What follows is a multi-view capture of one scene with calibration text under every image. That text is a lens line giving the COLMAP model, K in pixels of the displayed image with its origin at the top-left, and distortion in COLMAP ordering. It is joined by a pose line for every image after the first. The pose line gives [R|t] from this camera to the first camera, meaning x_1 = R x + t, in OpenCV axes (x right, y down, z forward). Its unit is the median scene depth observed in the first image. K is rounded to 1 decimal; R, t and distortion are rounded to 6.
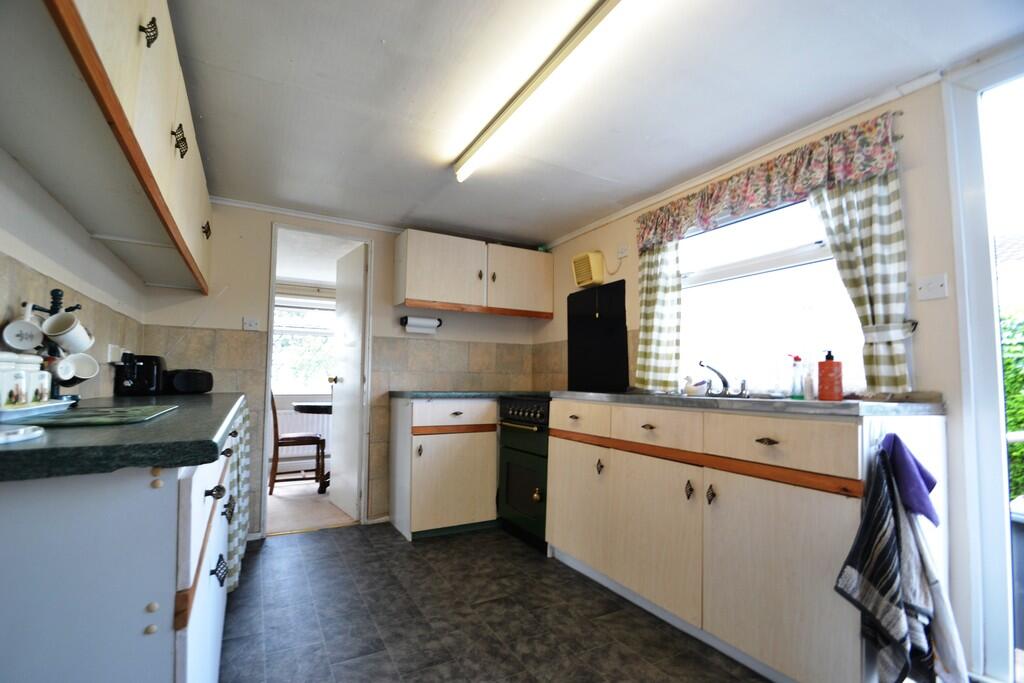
lens RADIAL K [[453.2, 0, 490.6], [0, 453.2, 354.8], [0, 0, 1]] dist [0.013409, -0.017256]
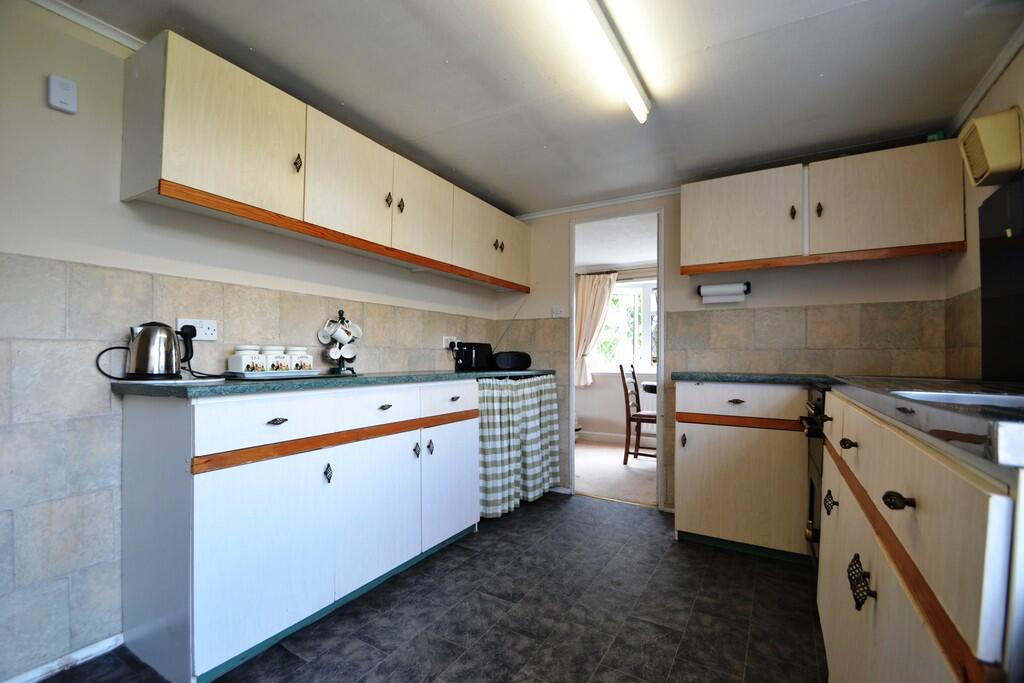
lens RADIAL K [[453.2, 0, 490.6], [0, 453.2, 354.8], [0, 0, 1]] dist [0.013409, -0.017256]
pose [[0.501688, -0.010948, -0.864979, 0.406670], [0.047130, 0.998781, 0.014694, 0.017258], [0.863764, -0.048138, 0.501593, 0.248285]]
